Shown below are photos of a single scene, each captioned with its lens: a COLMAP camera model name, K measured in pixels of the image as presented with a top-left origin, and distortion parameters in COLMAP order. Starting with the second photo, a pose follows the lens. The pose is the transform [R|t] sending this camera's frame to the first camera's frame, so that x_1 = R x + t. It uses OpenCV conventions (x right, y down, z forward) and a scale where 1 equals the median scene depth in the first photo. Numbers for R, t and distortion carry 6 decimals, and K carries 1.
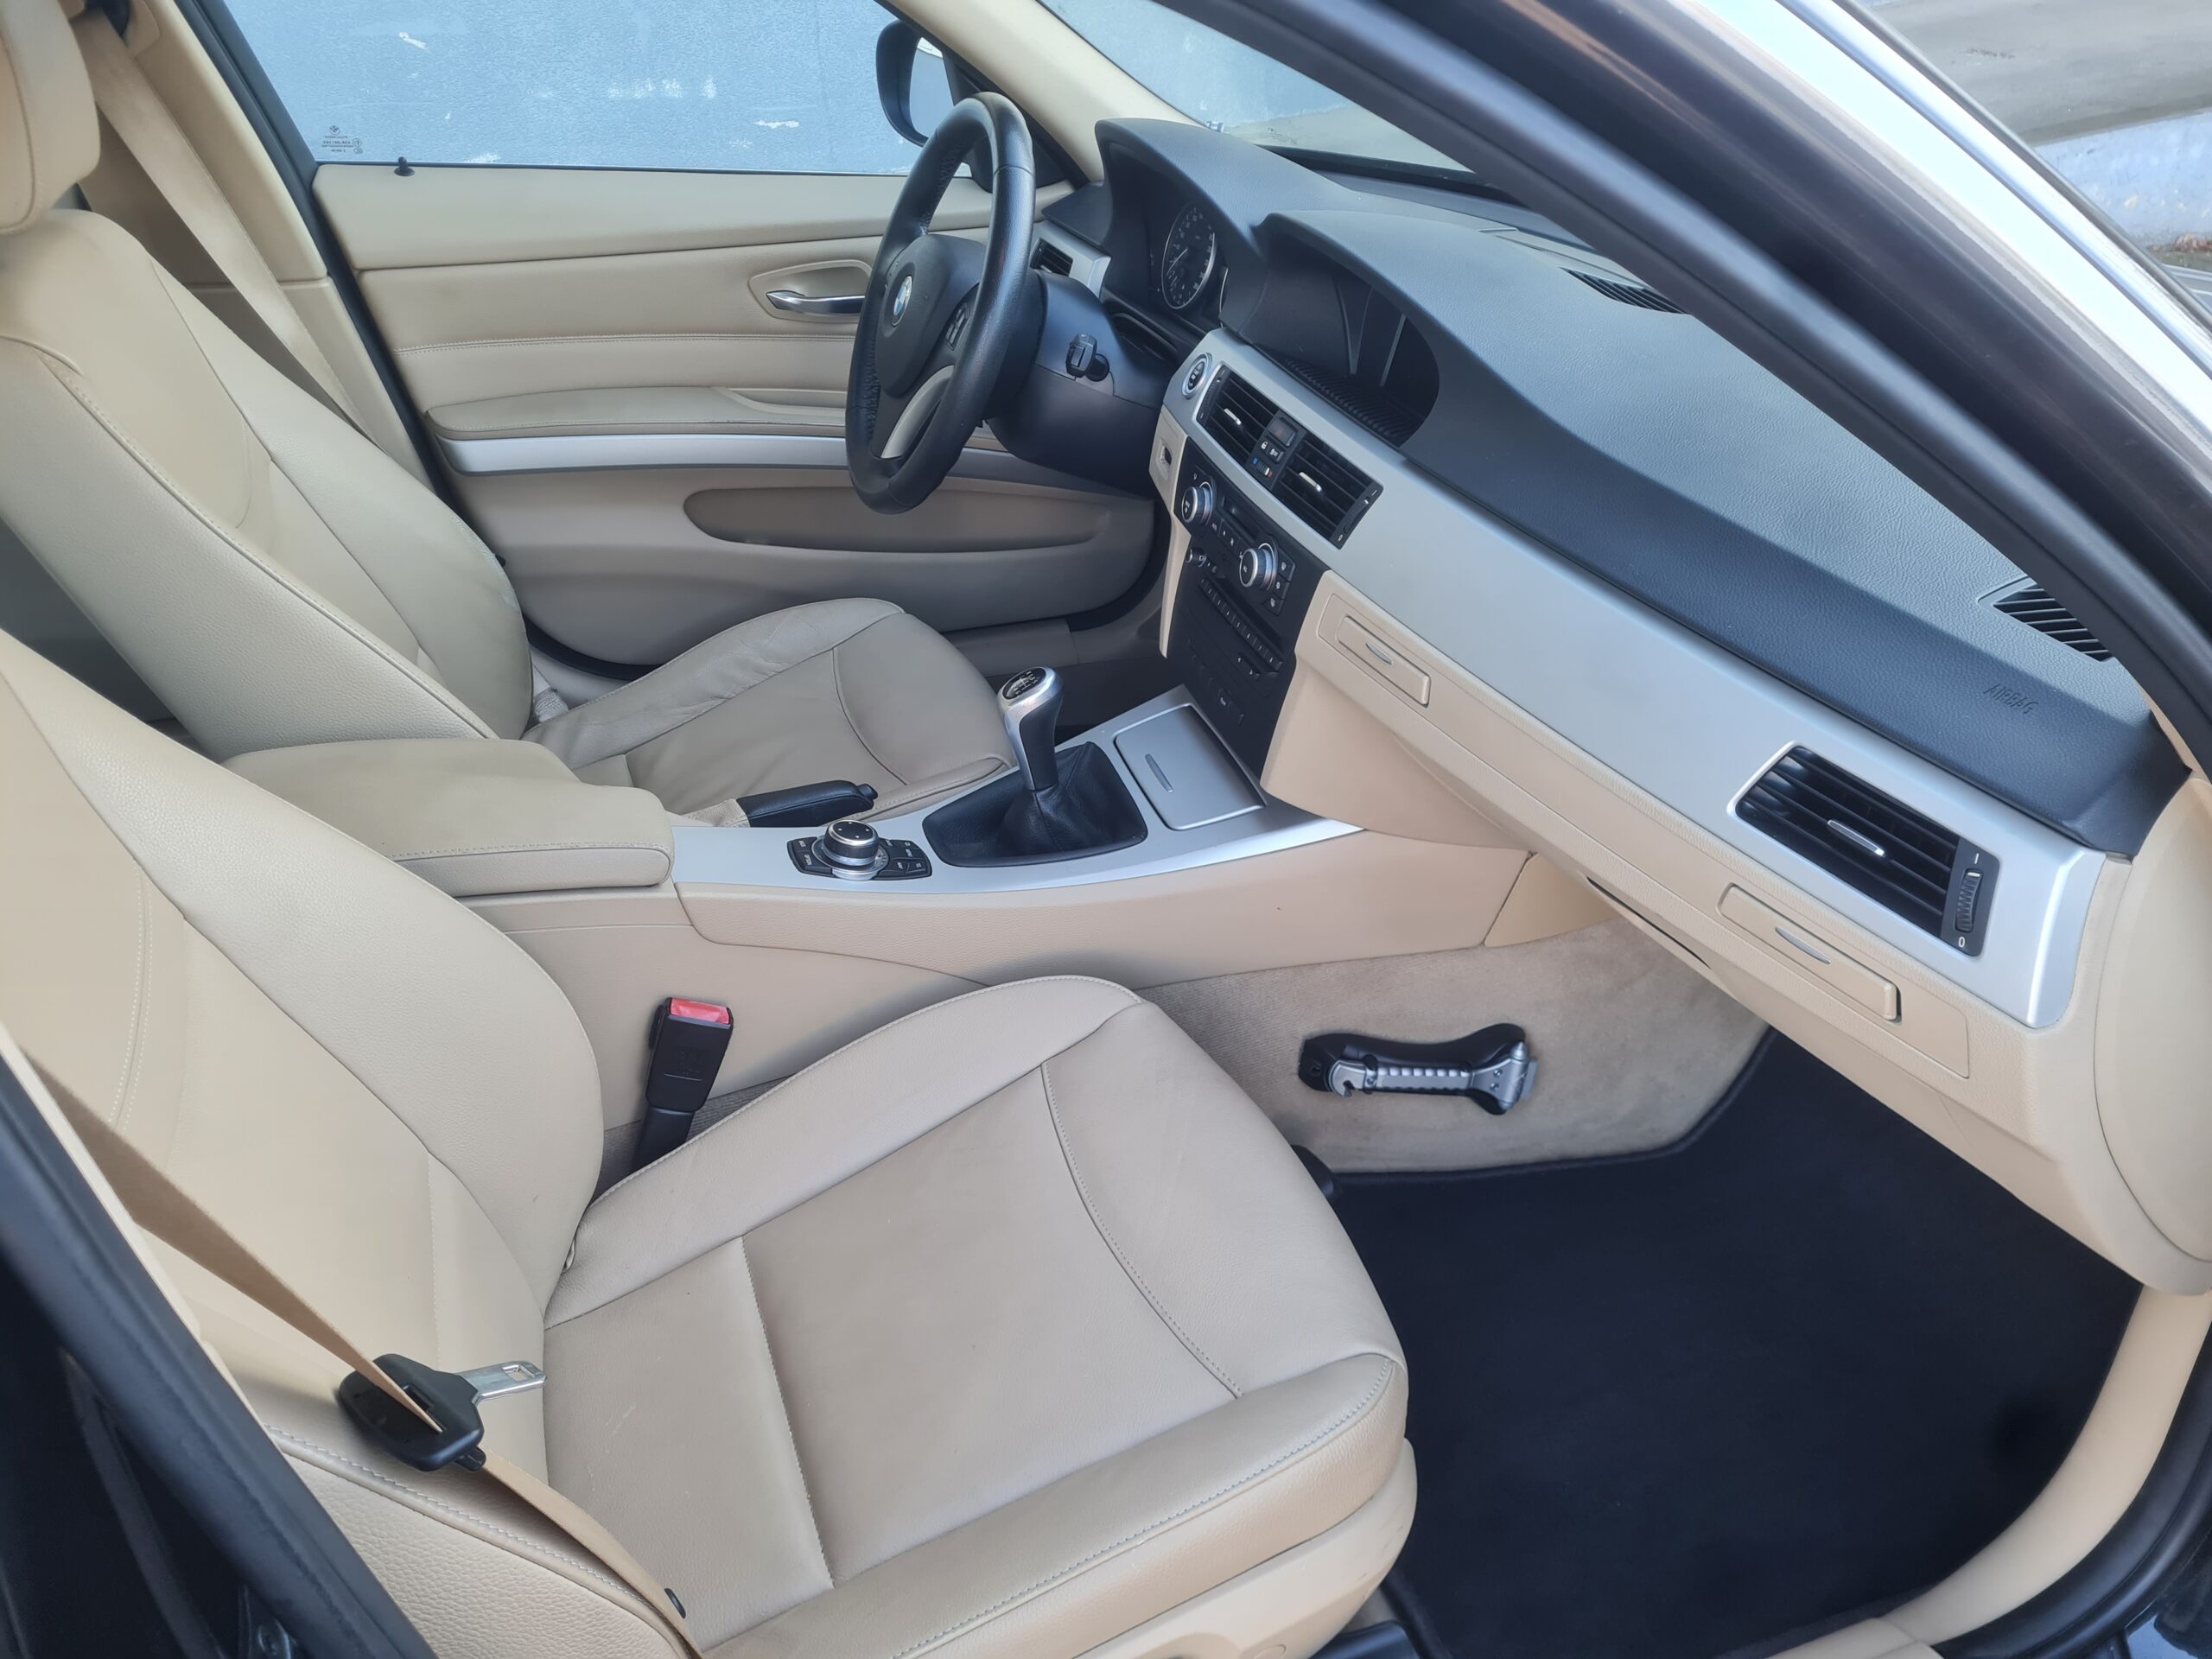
lens RADIAL K [[1693.7, 0, 1028.8], [0, 1693.7, 831.1], [0, 0, 1]] dist [0.037087, 0.000521]
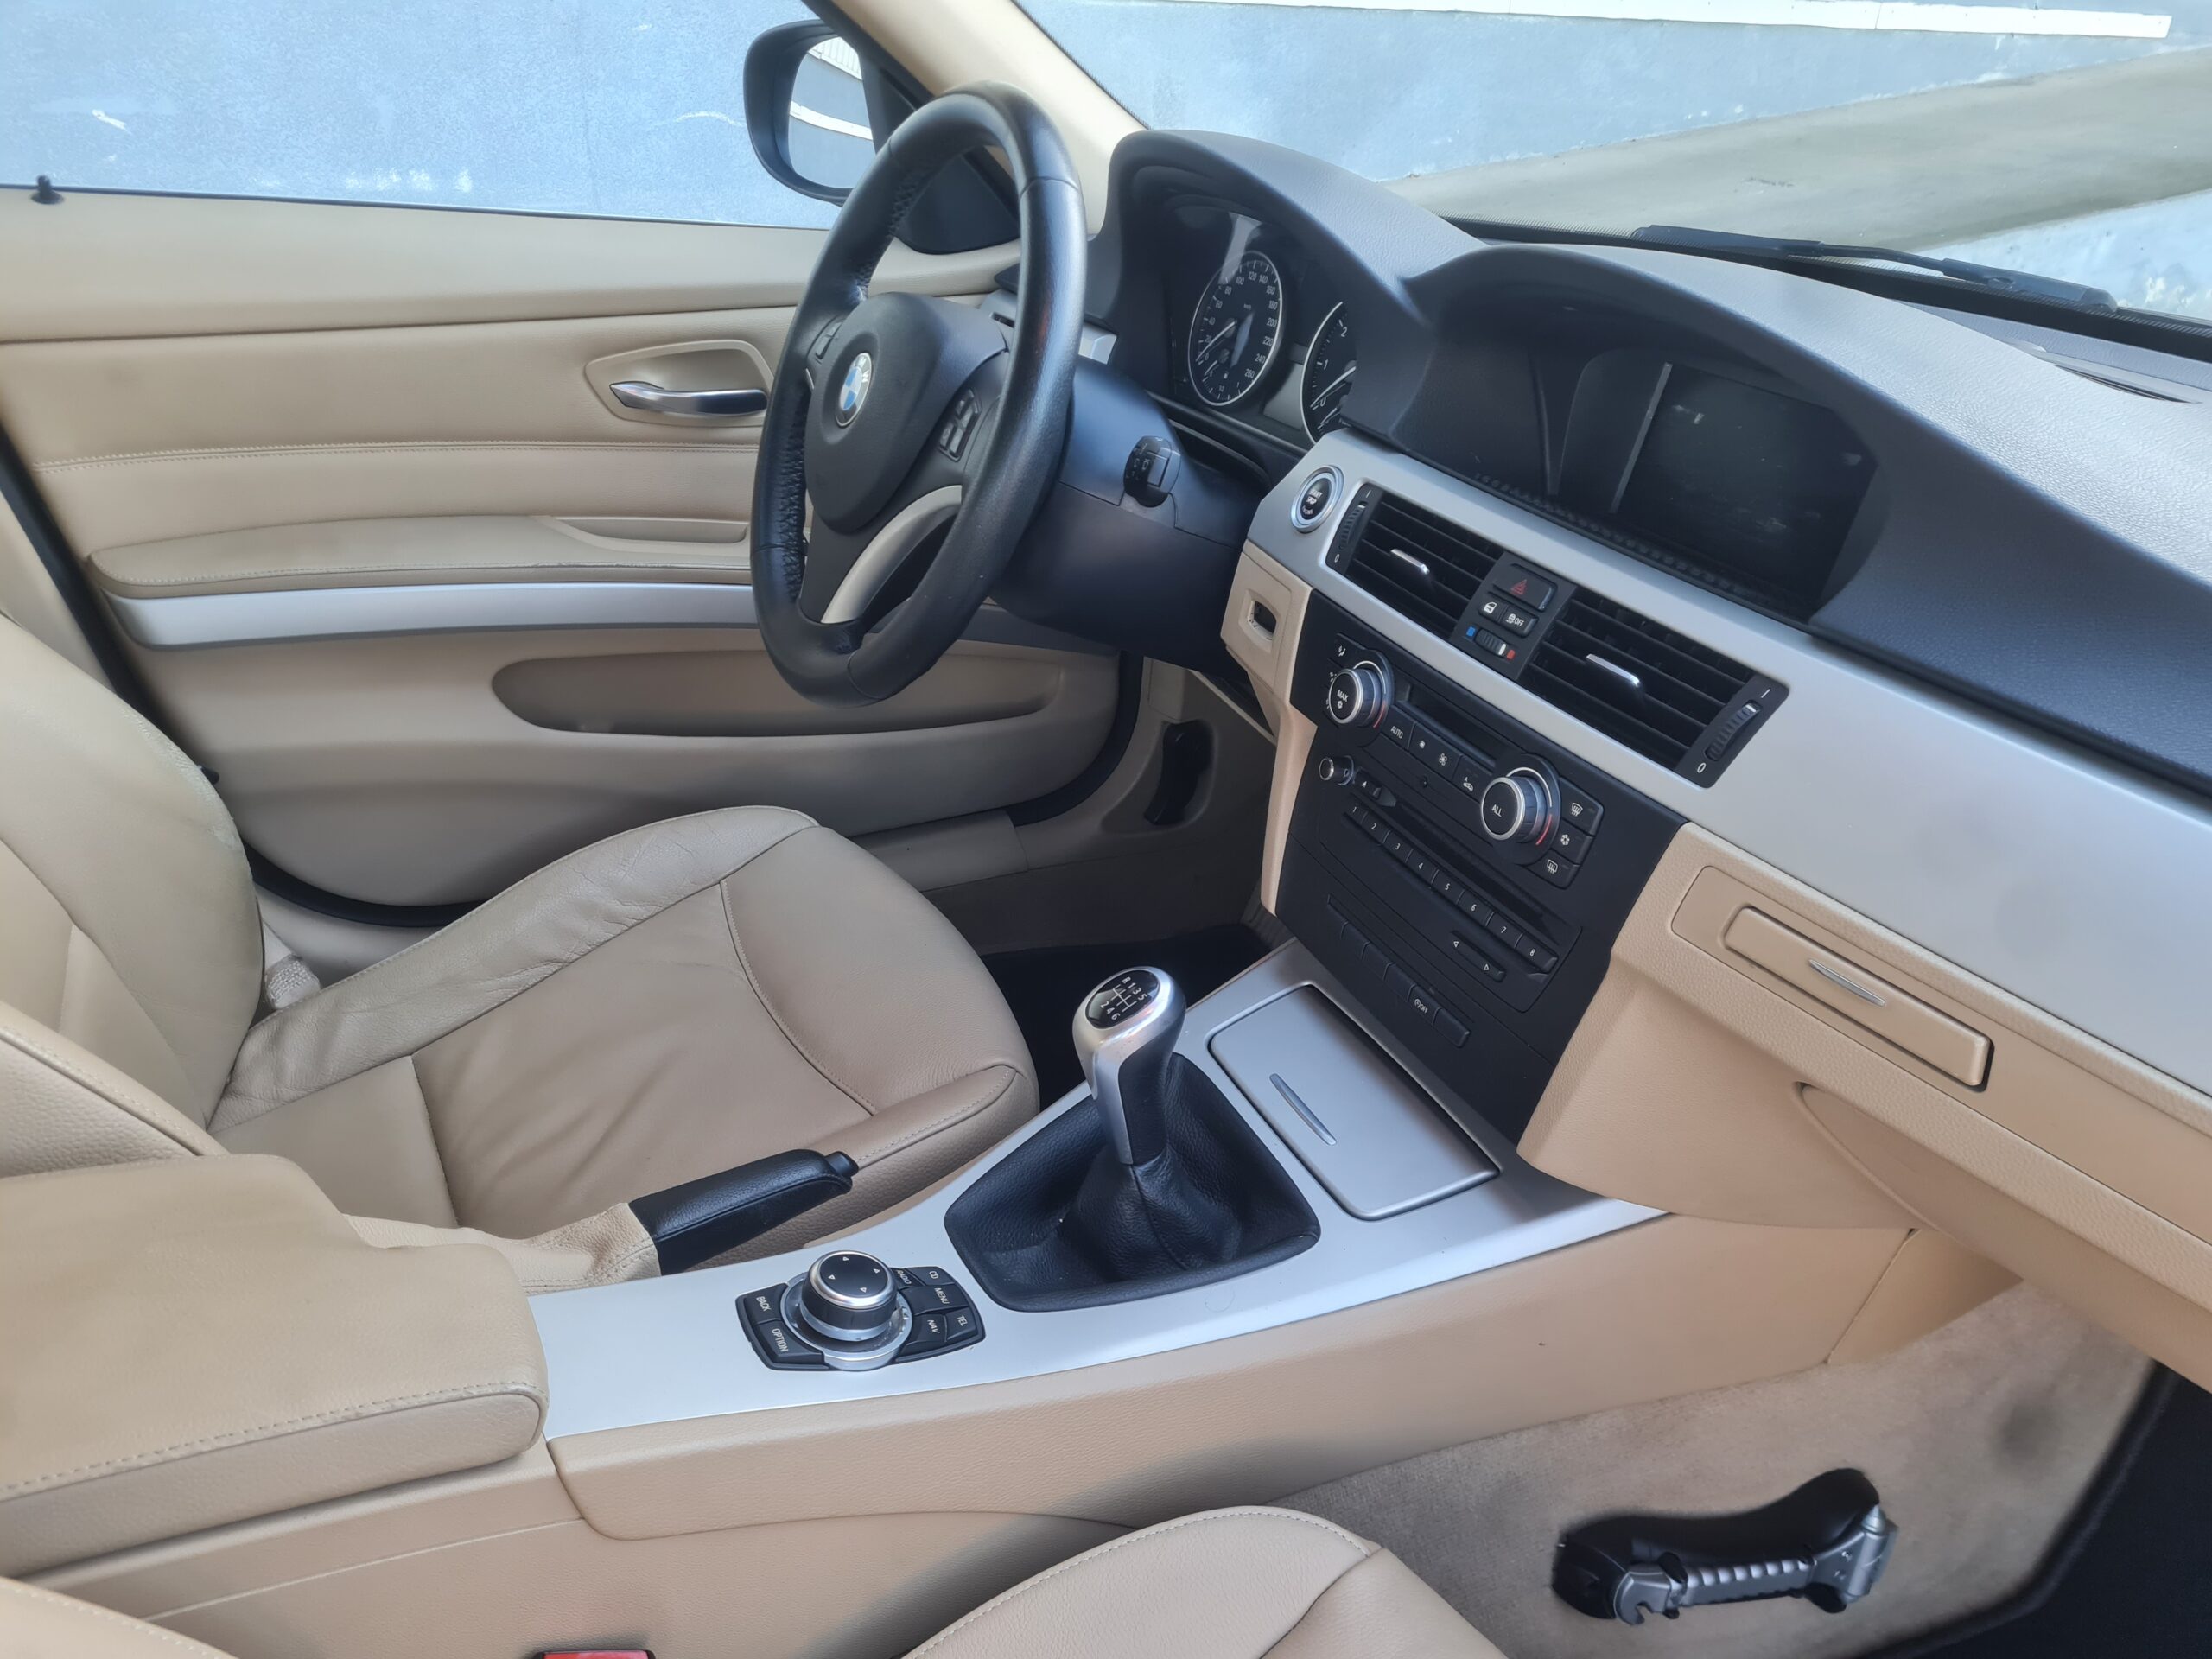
lens RADIAL K [[1727.5, 0, 1066.0], [0, 1727.5, 819.5], [0, 0, 1]] dist [0.034961, -0.008109]
pose [[0.988343, -0.033081, 0.148606, -0.103499], [0.043965, 0.996538, -0.070564, -0.099630], [-0.145757, 0.076275, 0.986376, 0.356021]]
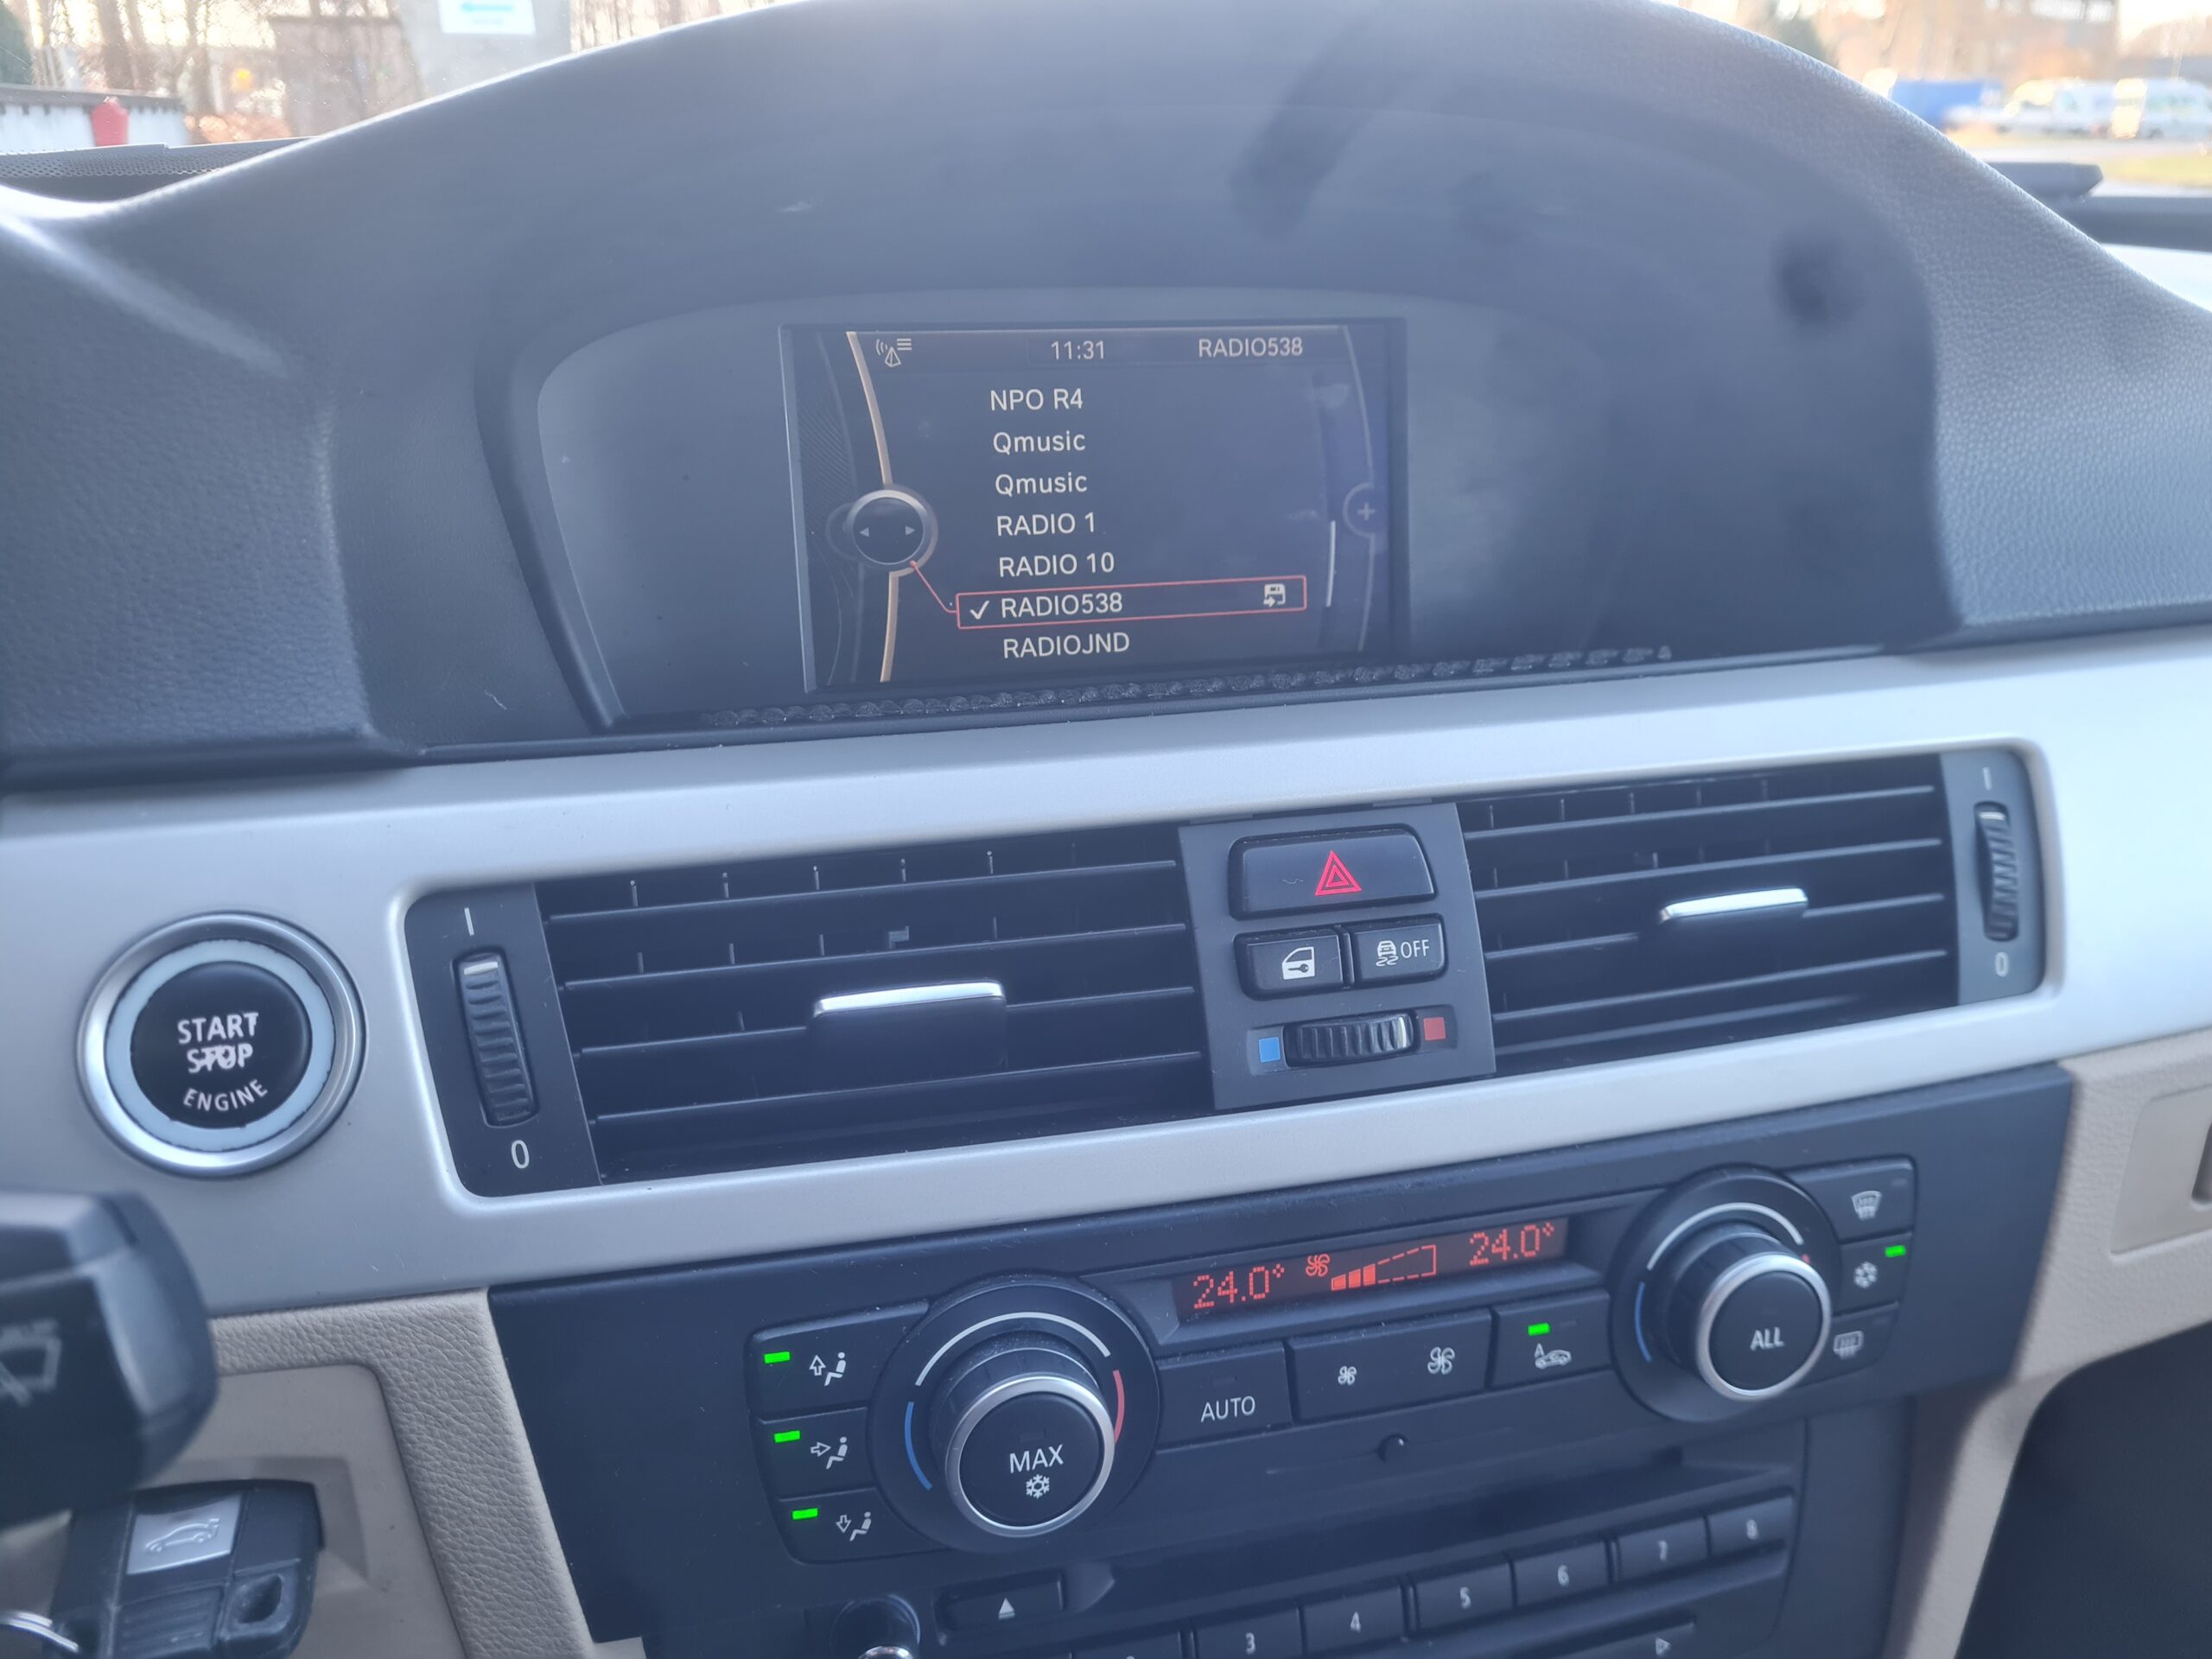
lens RADIAL K [[1727.5, 0, 1066.0], [0, 1727.5, 819.5], [0, 0, 1]] dist [0.034961, -0.008109]
pose [[-0.030368, -0.372669, 0.927467, -0.066151], [0.491859, 0.802204, 0.338441, -0.306070], [-0.870145, 0.466461, 0.158939, 0.884195]]
